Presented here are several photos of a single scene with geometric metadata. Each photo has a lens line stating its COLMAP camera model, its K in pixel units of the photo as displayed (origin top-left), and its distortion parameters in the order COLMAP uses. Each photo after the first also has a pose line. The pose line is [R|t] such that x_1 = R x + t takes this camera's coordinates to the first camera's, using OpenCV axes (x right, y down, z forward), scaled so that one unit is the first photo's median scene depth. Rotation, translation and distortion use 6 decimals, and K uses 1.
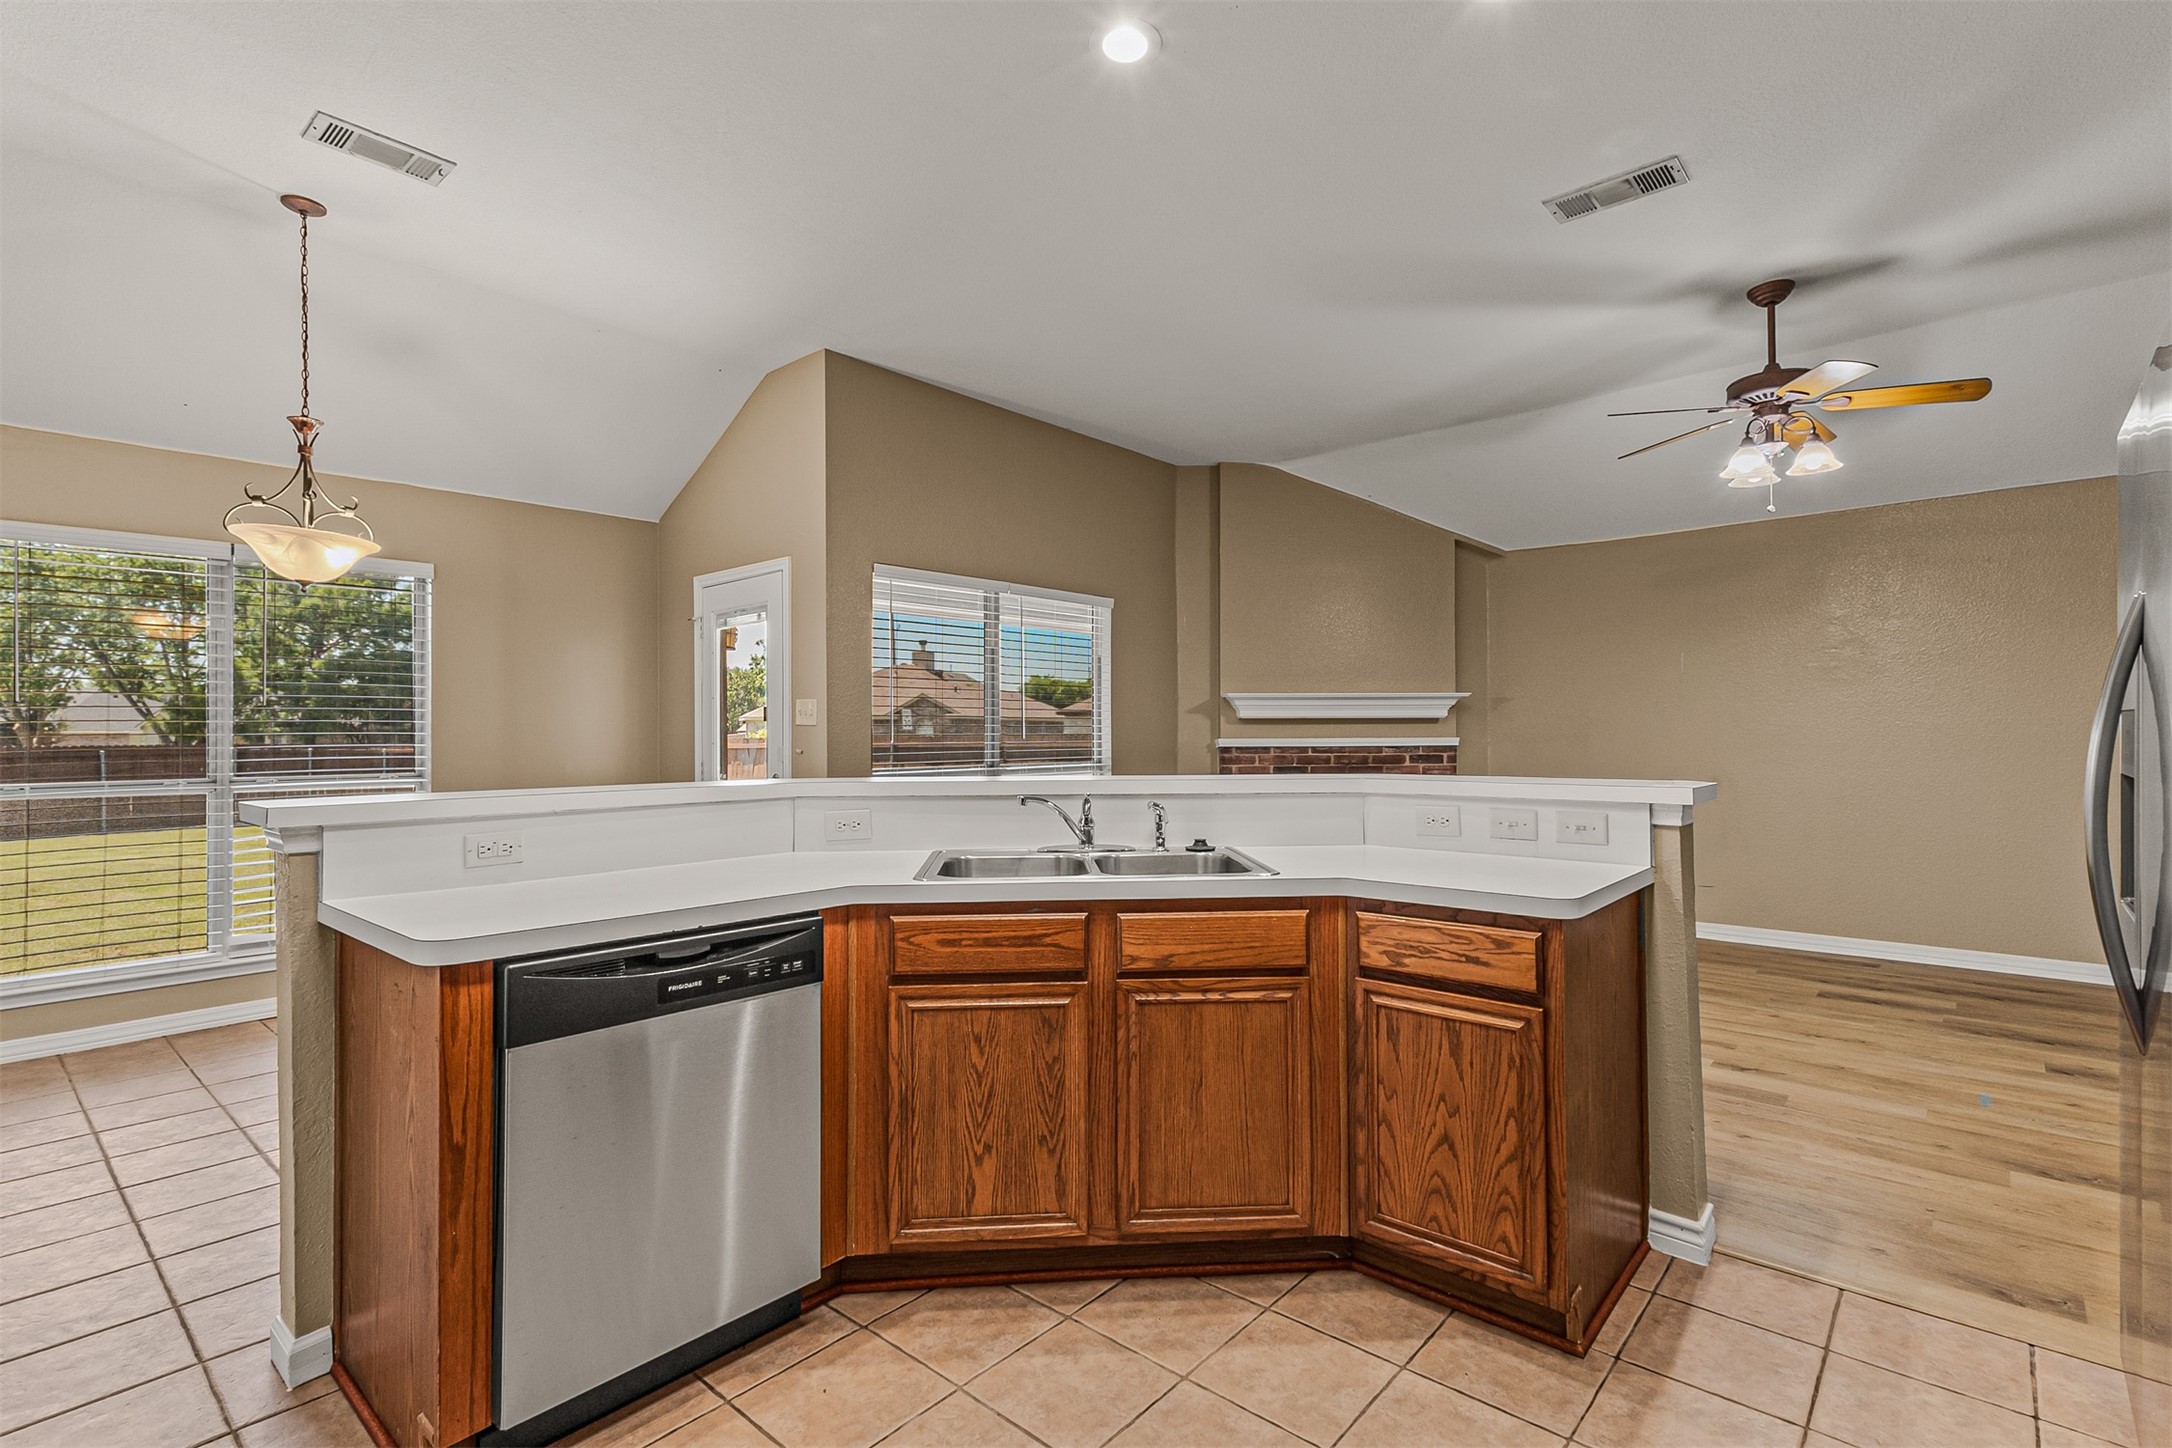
lens RADIAL K [[1003.3, 0, 1090.1], [0, 1003.3, 738.6], [0, 0, 1]] dist [0.025314, -0.000342]
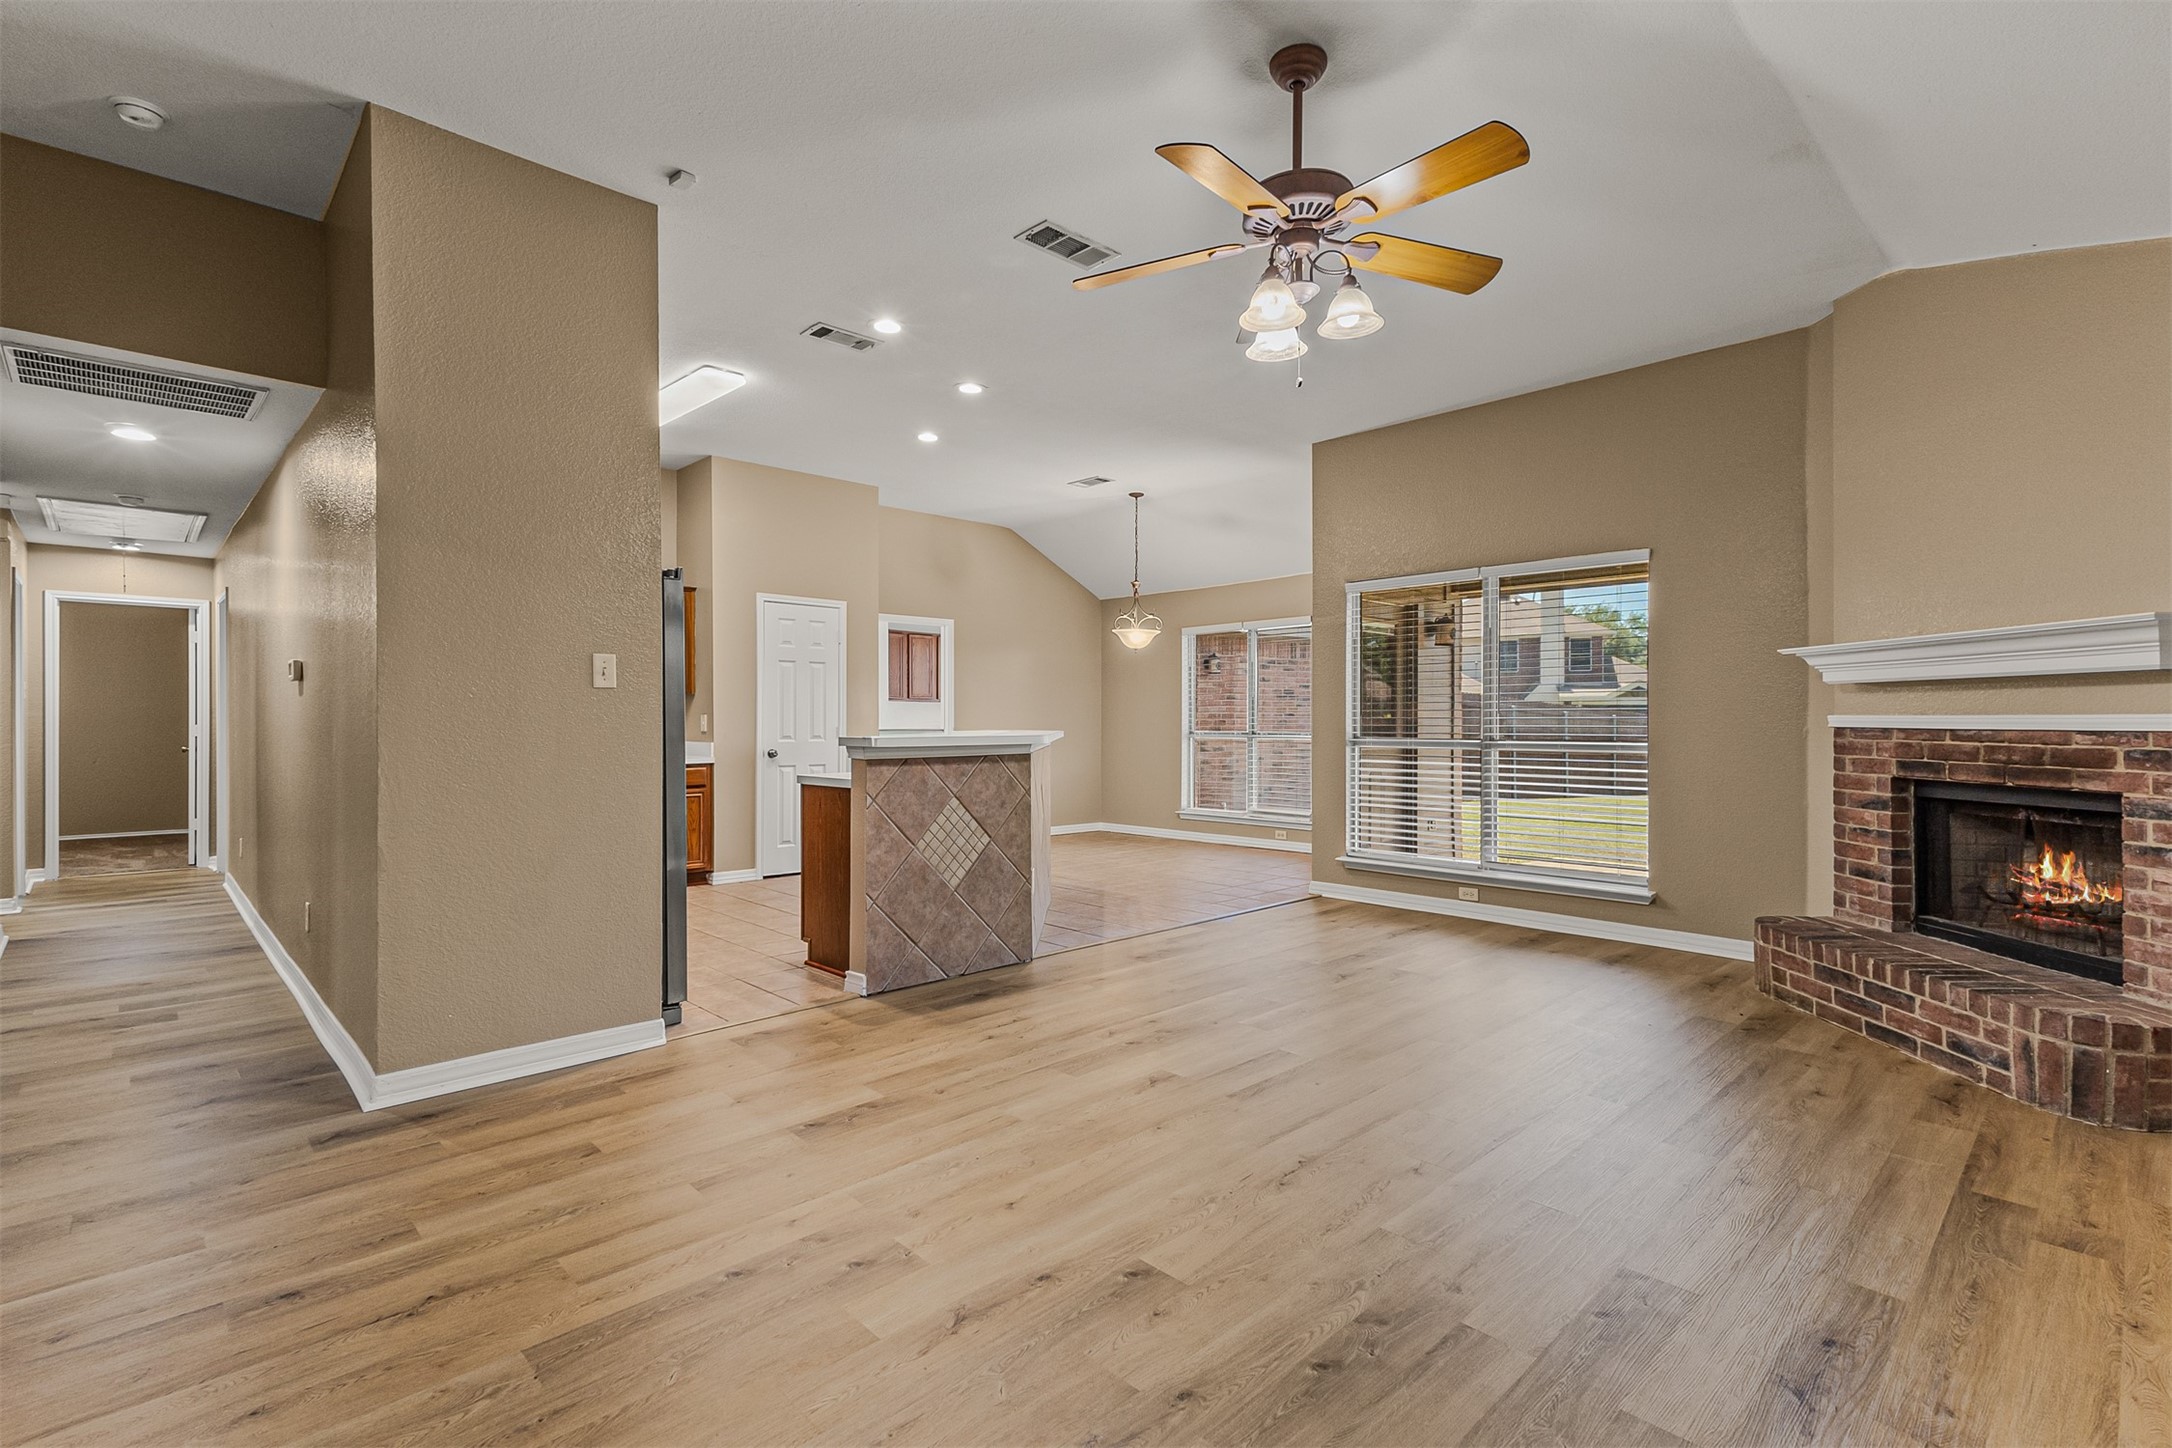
lens RADIAL K [[1003.3, 0, 1080.8], [0, 1003.3, 722.8], [0, 0, 1]] dist [0.025314, -0.000342]
pose [[-0.085062, 0.008099, -0.996343, 1.507431], [-0.003876, 0.999957, 0.008460, 0.002294], [0.996368, 0.004582, -0.085027, 0.995673]]
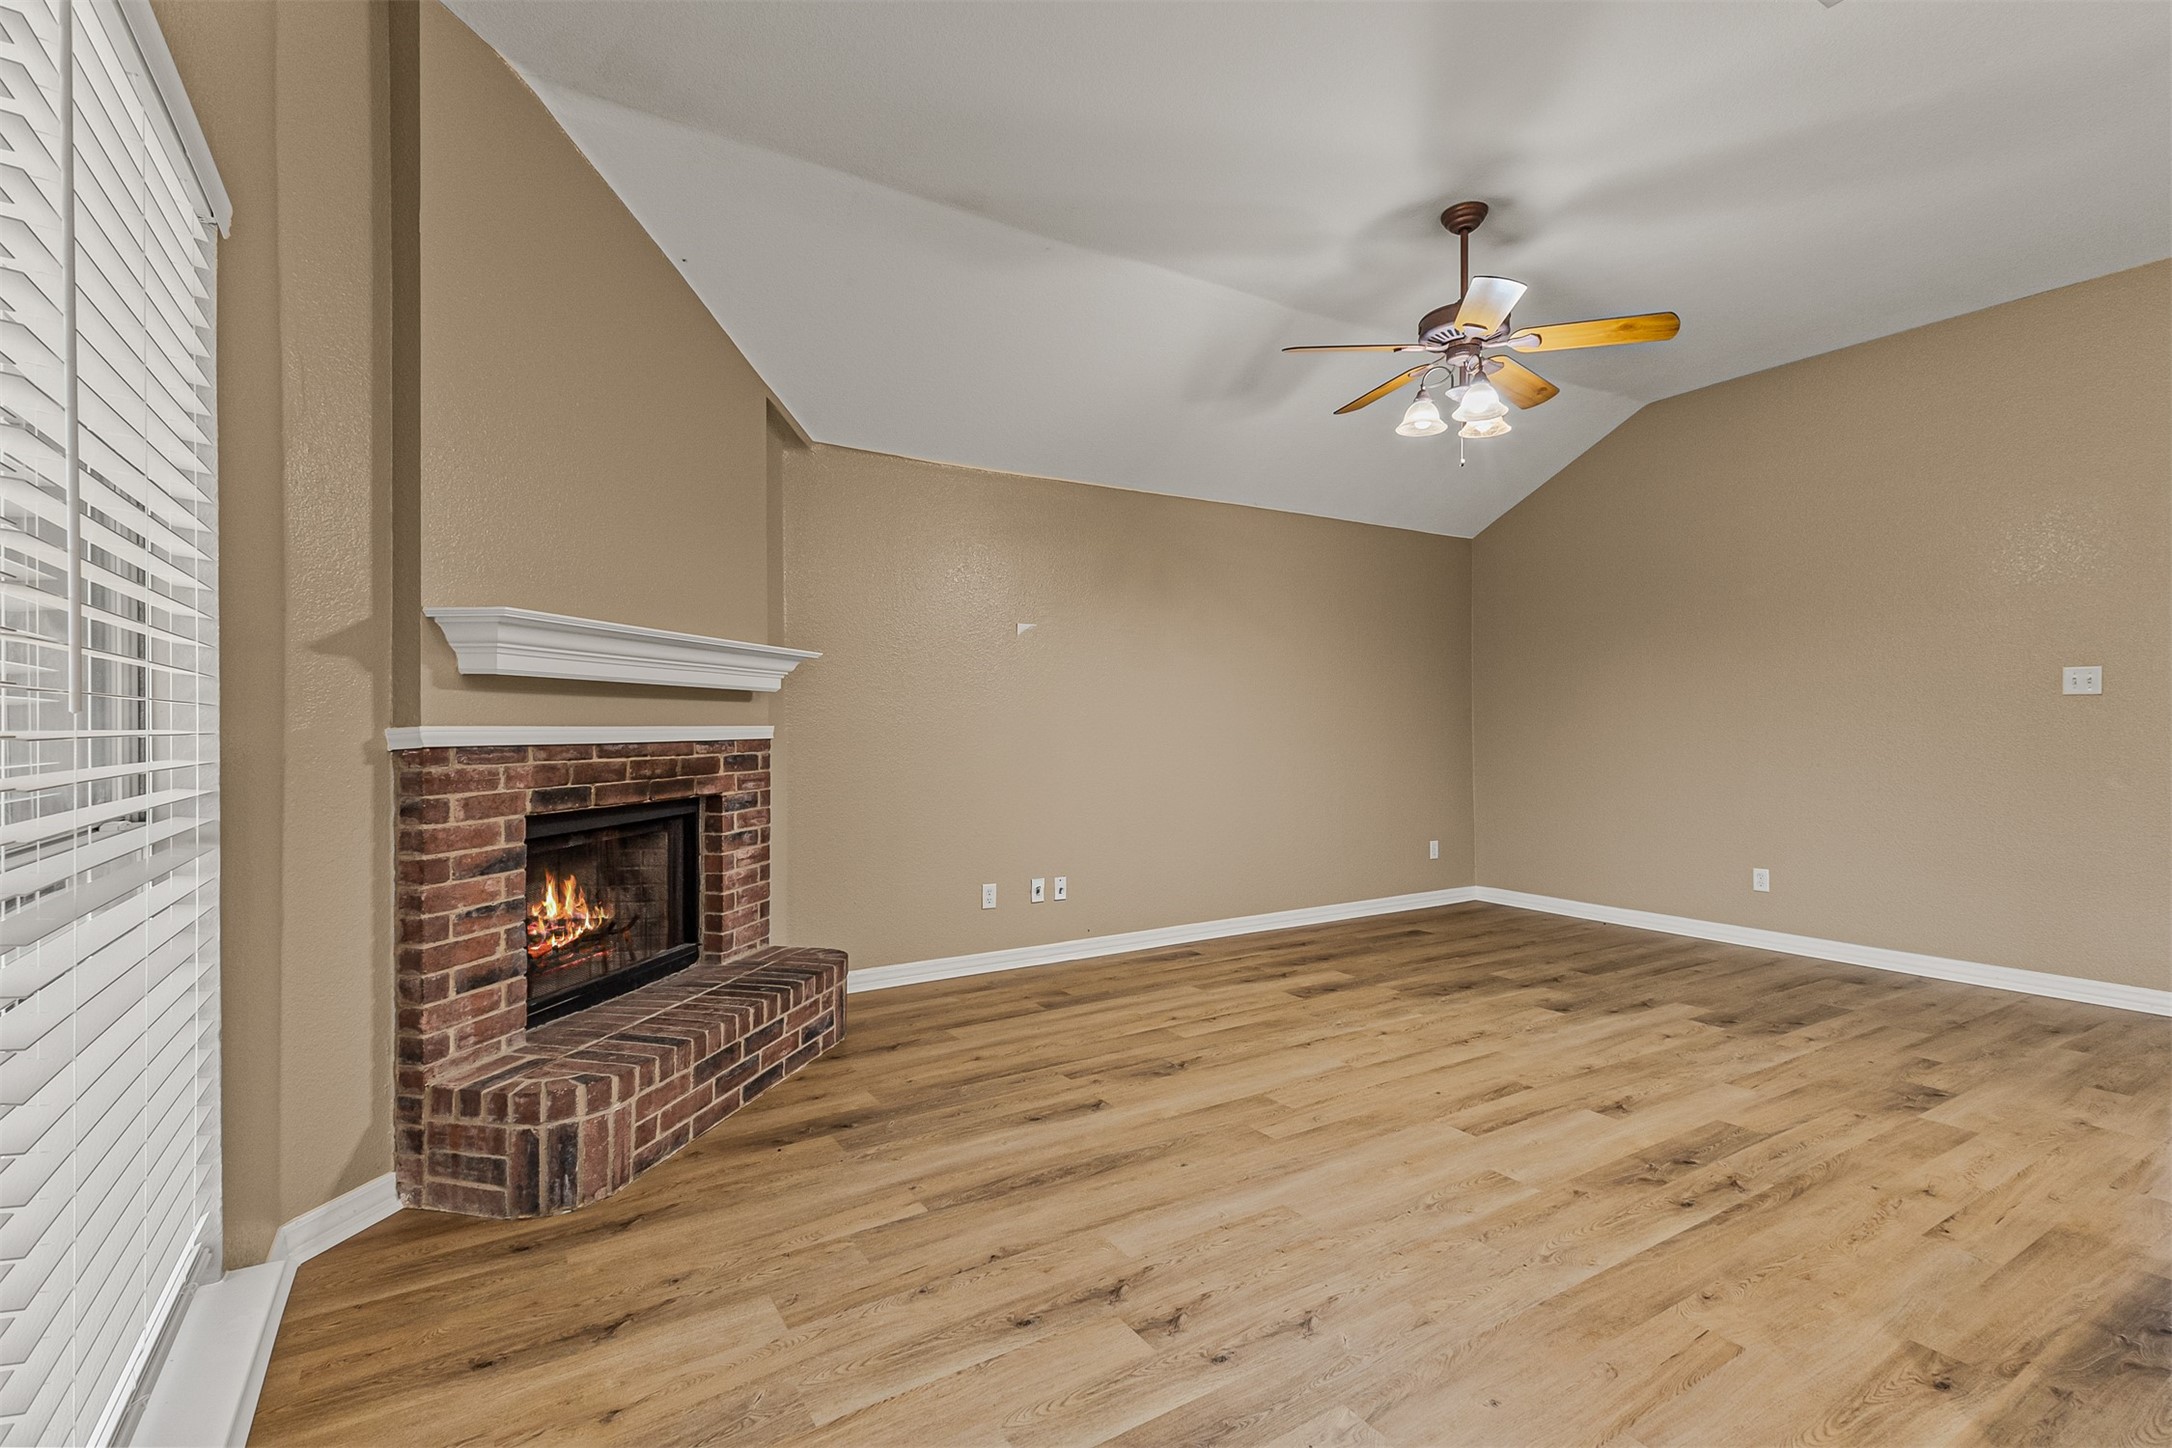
lens RADIAL K [[1003.3, 0, 1087.8], [0, 1003.3, 718.9], [0, 0, 1]] dist [0.025314, -0.000342]
pose [[0.278857, 0.009781, 0.960283, -0.291559], [0.008379, 0.999885, -0.012617, 0.007541], [-0.960296, 0.011564, 0.278743, 1.169459]]
